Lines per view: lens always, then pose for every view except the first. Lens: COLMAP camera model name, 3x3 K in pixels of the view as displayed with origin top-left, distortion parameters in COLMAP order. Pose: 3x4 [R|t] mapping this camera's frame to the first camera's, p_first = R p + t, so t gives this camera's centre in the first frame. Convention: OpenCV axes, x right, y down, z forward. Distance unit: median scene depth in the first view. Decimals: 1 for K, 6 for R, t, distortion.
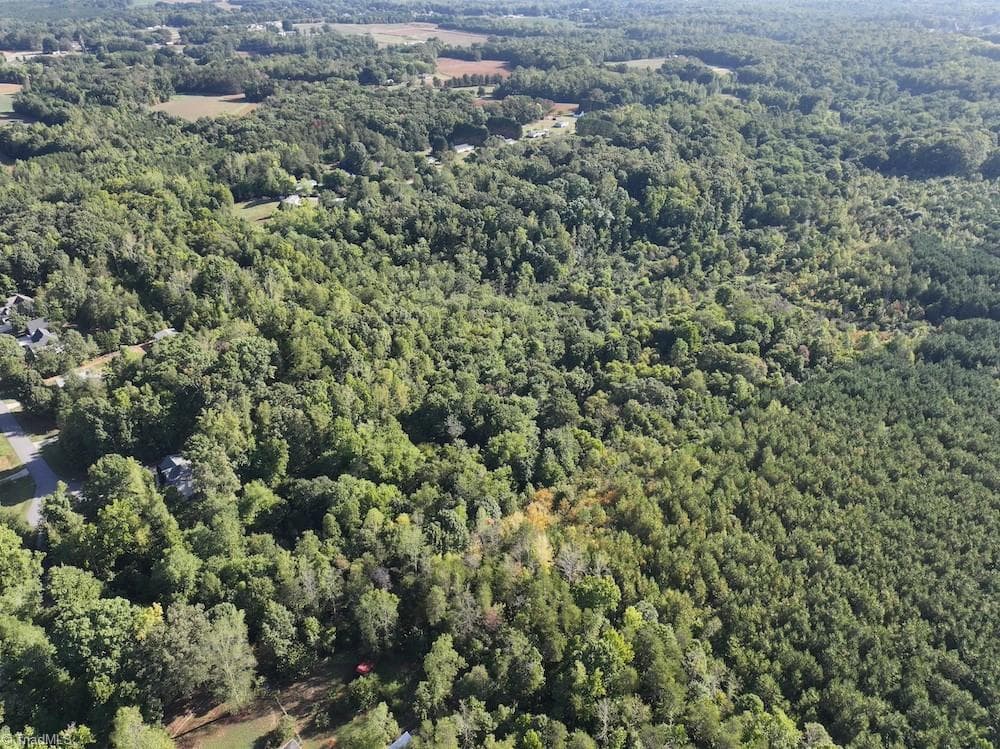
lens RADIAL K [[719.6, 0, 500.0], [0, 719.6, 374.5], [0, 0, 1]] dist [-0.007108, 0.060026]
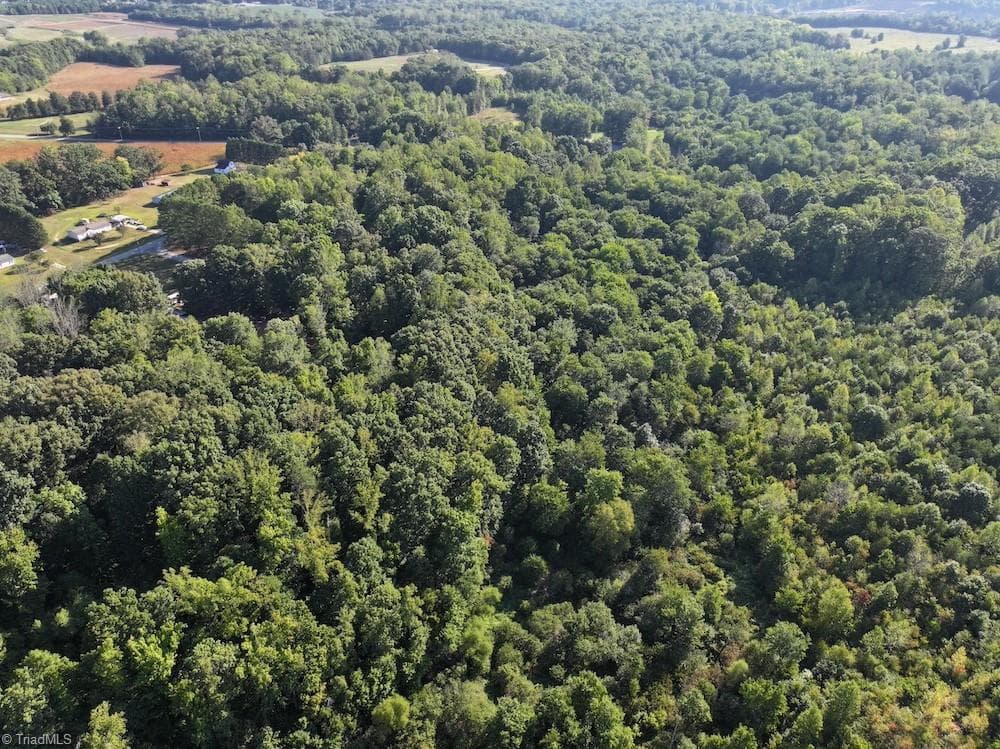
lens RADIAL K [[719.6, 0, 500.0], [0, 719.6, 374.5], [0, 0, 1]] dist [-0.007108, 0.060026]
pose [[0.969278, -0.129113, 0.209354, 0.145255], [0.127495, 0.991611, 0.021266, -0.159630], [-0.210343, 0.006079, 0.977609, 0.354887]]
